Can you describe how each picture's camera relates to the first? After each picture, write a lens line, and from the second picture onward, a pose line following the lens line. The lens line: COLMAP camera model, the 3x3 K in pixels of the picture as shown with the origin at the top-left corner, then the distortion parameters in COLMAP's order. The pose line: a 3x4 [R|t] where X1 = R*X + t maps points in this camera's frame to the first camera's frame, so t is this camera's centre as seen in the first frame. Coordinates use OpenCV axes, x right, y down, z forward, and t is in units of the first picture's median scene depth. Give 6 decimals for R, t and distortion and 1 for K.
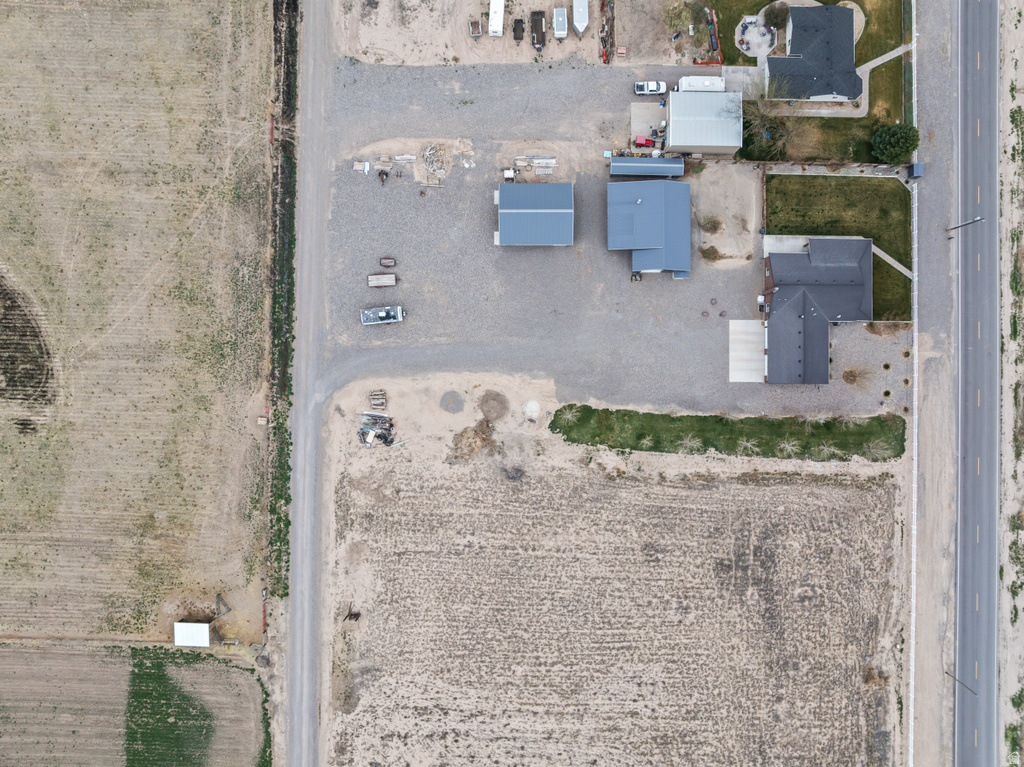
lens RADIAL K [[721.3, 0, 524.9], [0, 721.3, 364.7], [0, 0, 1]] dist [-0.045308, 0.014783]
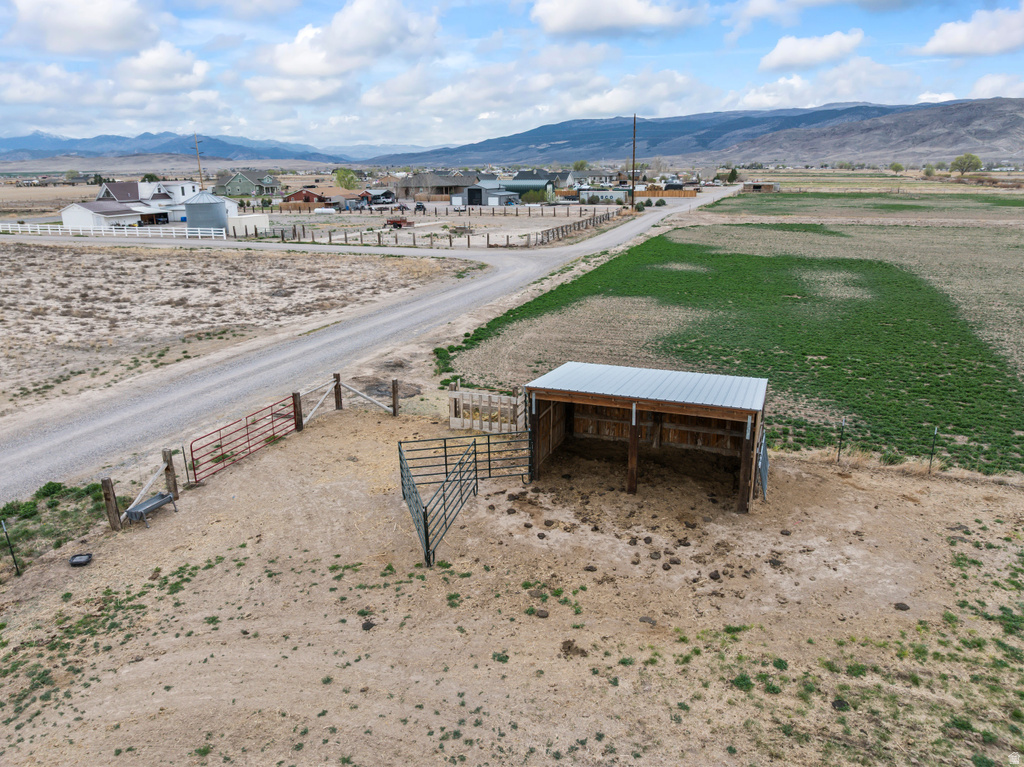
lens RADIAL K [[721.3, 0, 515.3], [0, 721.3, 378.6], [0, 0, 1]] dist [-0.045308, 0.014783]
pose [[-0.940039, -0.084283, 0.330490, -0.482074], [0.340958, -0.256786, 0.904328, 0.218073], [0.008646, 0.962786, 0.270126, 0.931745]]
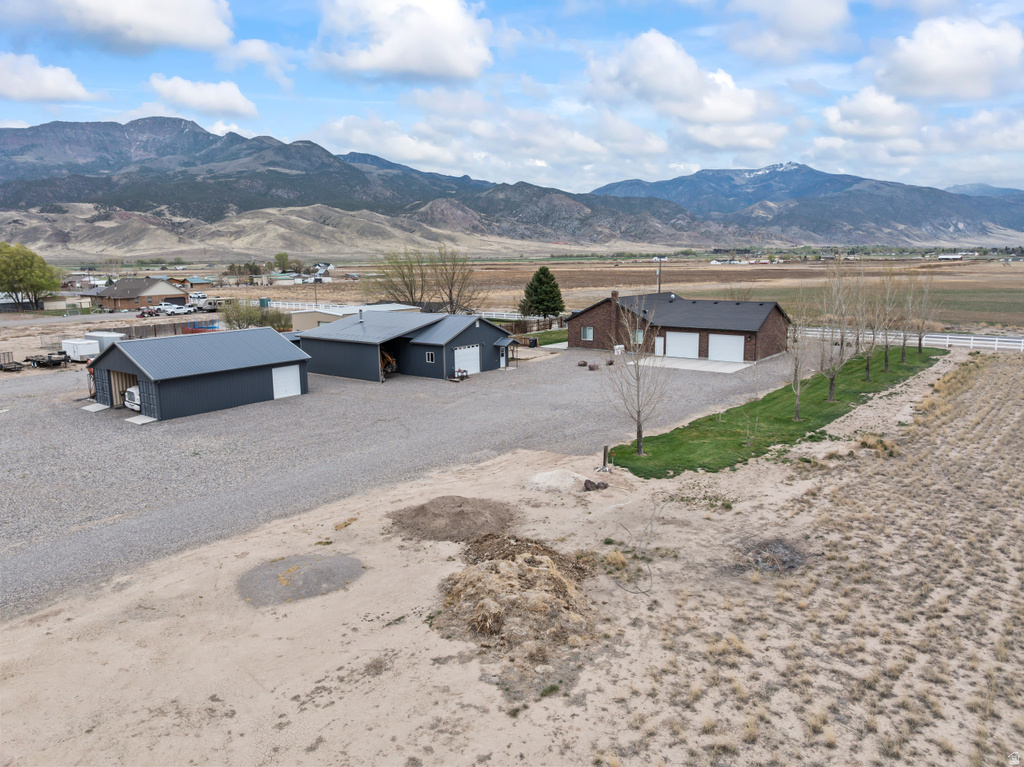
lens RADIAL K [[721.3, 0, 516.4], [0, 721.3, 378.9], [0, 0, 1]] dist [-0.045308, 0.014783]
pose [[0.609296, -0.135310, 0.781313, -0.211233], [0.792938, 0.100236, -0.601001, 0.211701], [0.003006, 0.985720, 0.168366, 0.915240]]
